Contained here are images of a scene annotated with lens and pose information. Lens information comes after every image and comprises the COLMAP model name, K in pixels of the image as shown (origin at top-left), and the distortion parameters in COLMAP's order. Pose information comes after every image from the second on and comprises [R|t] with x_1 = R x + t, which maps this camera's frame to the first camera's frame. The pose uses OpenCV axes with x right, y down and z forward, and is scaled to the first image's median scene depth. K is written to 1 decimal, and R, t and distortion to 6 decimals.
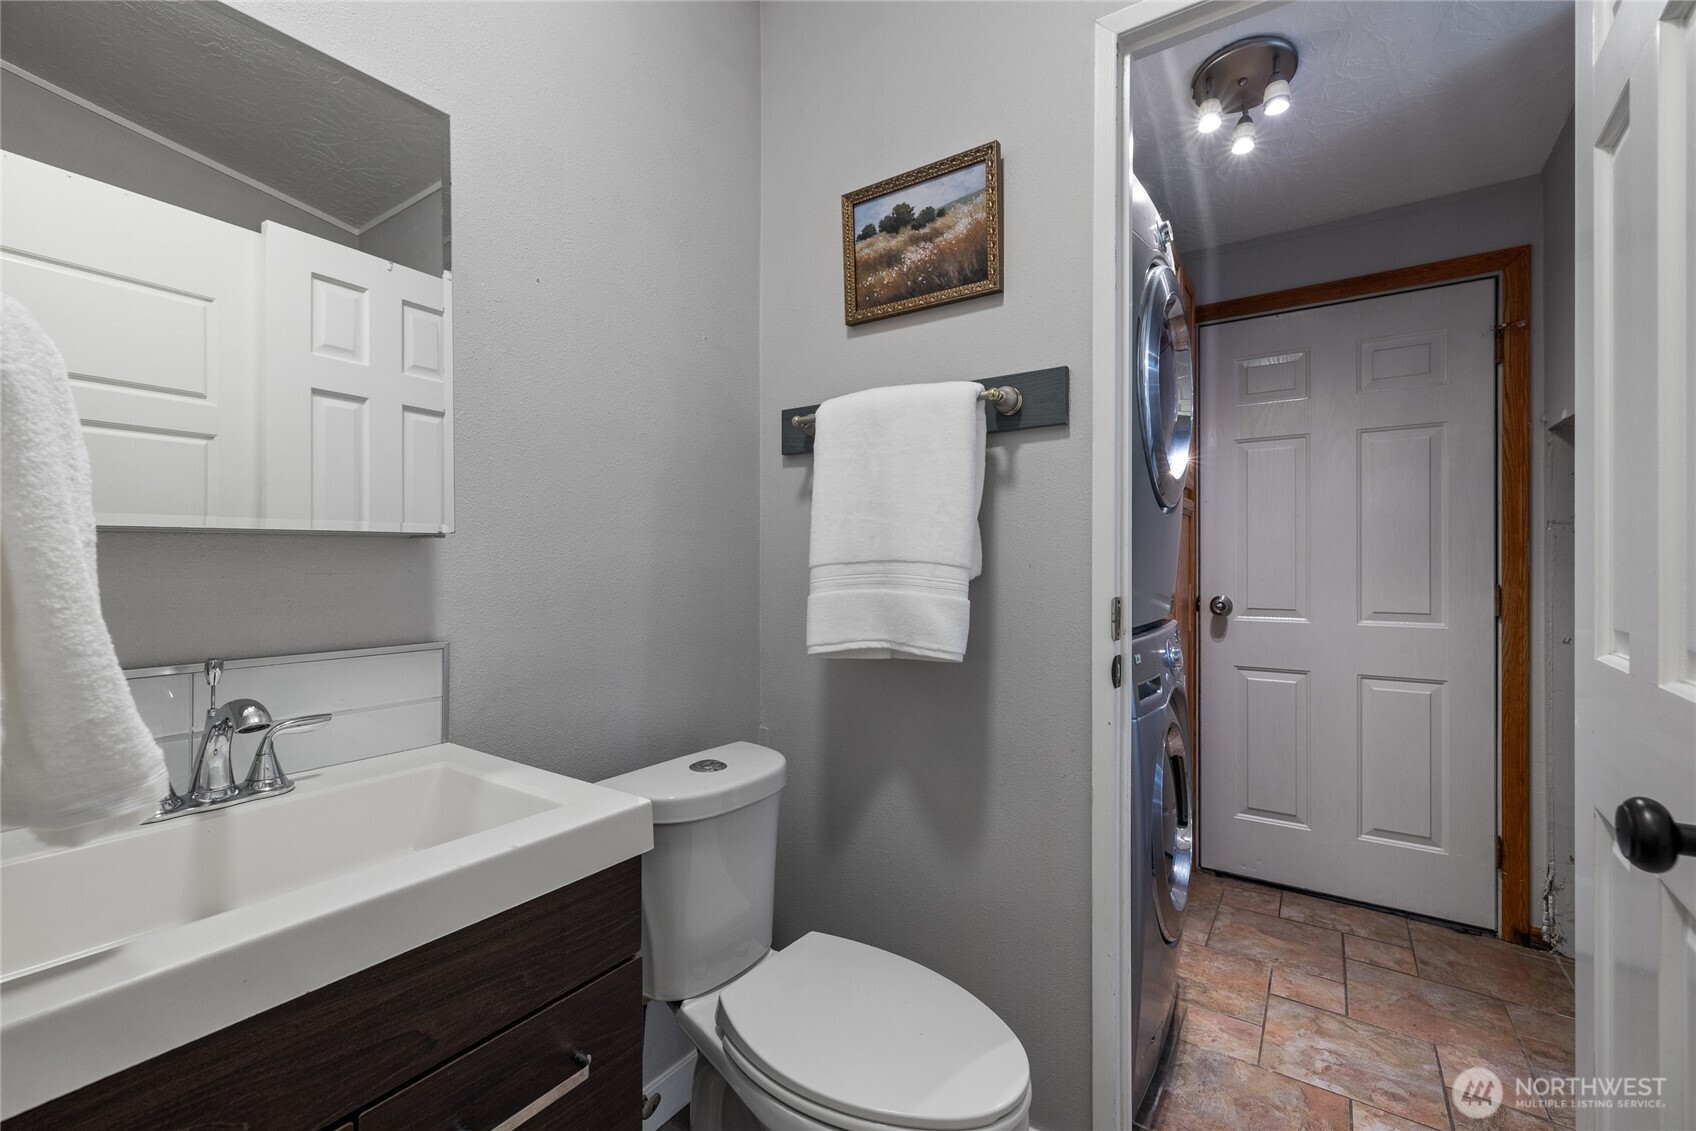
lens RADIAL K [[696.4, 0, 846.9], [0, 696.4, 555.9], [0, 0, 1]] dist [-0.000154, 0.000009]
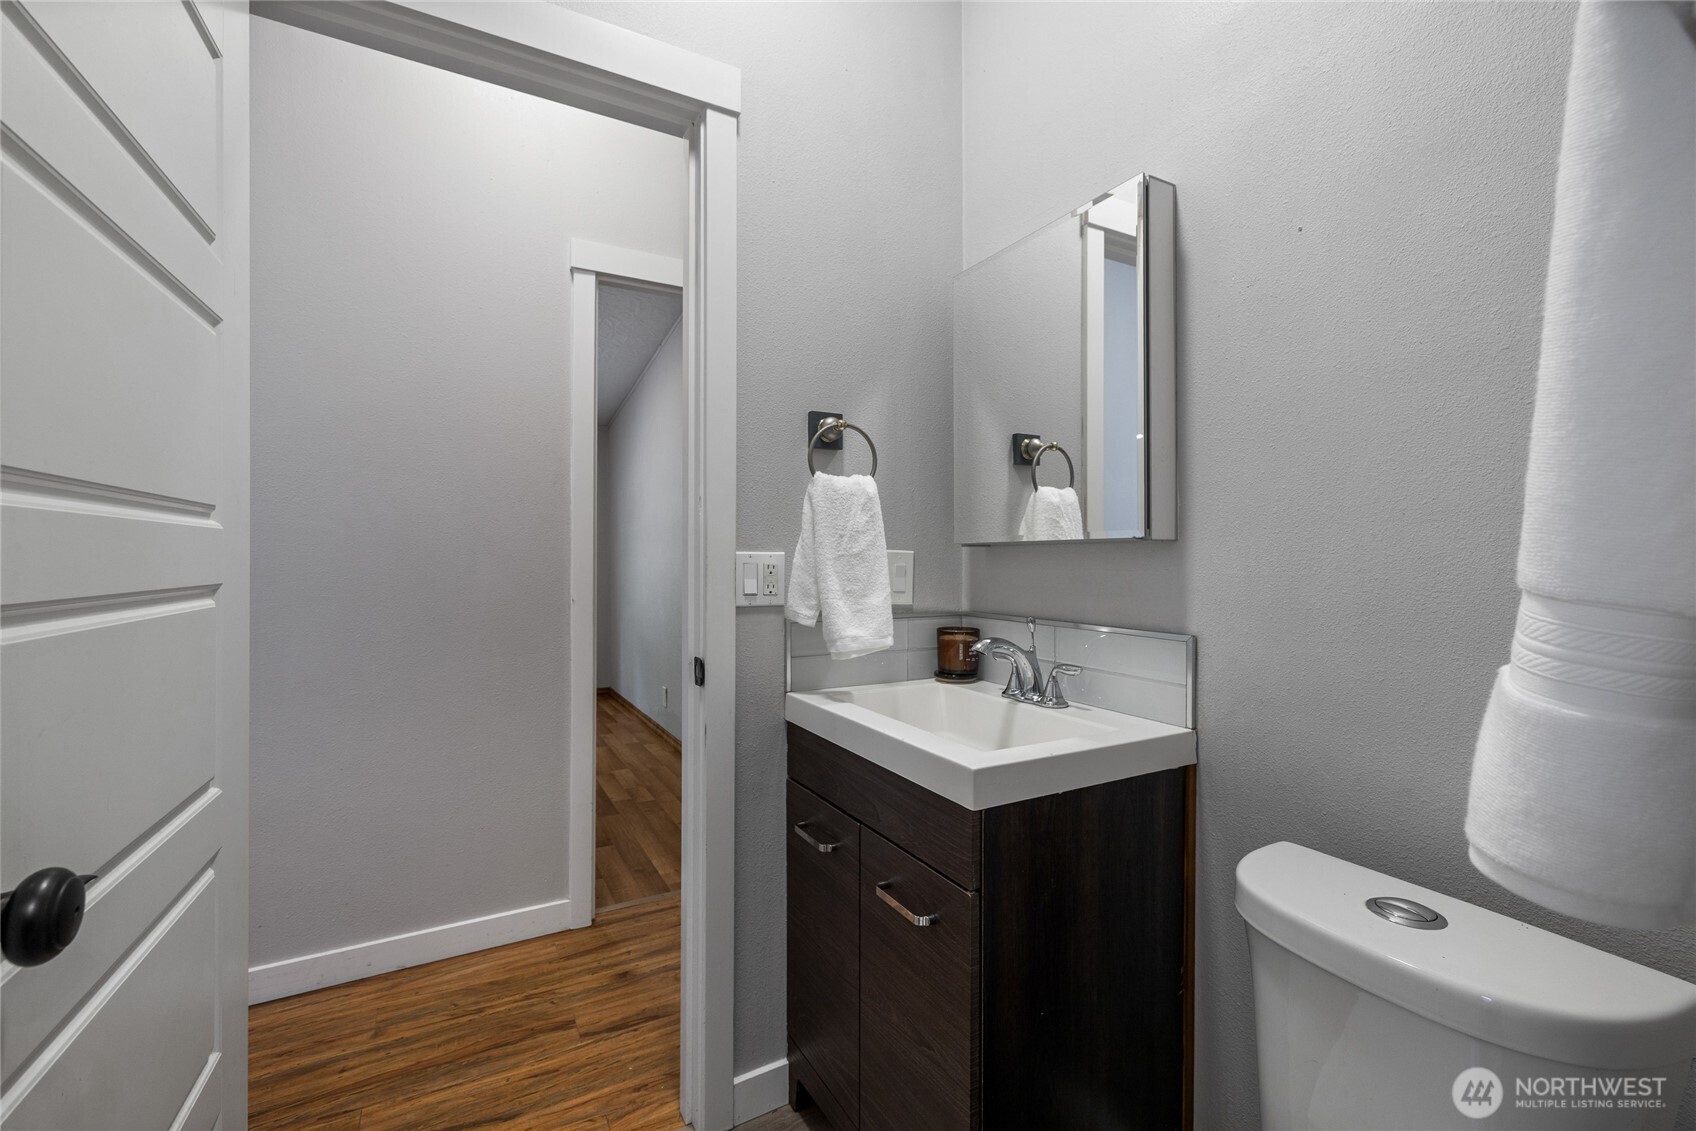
lens RADIAL K [[696.4, 0, 837.8], [0, 696.4, 563.1], [0, 0, 1]] dist [-0.000154, 0.000009]
pose [[-0.433411, -0.006104, -0.901176, 0.664644], [-0.011662, 0.999931, -0.001165, 0.019531], [0.901121, 0.010005, -0.433452, 1.021101]]
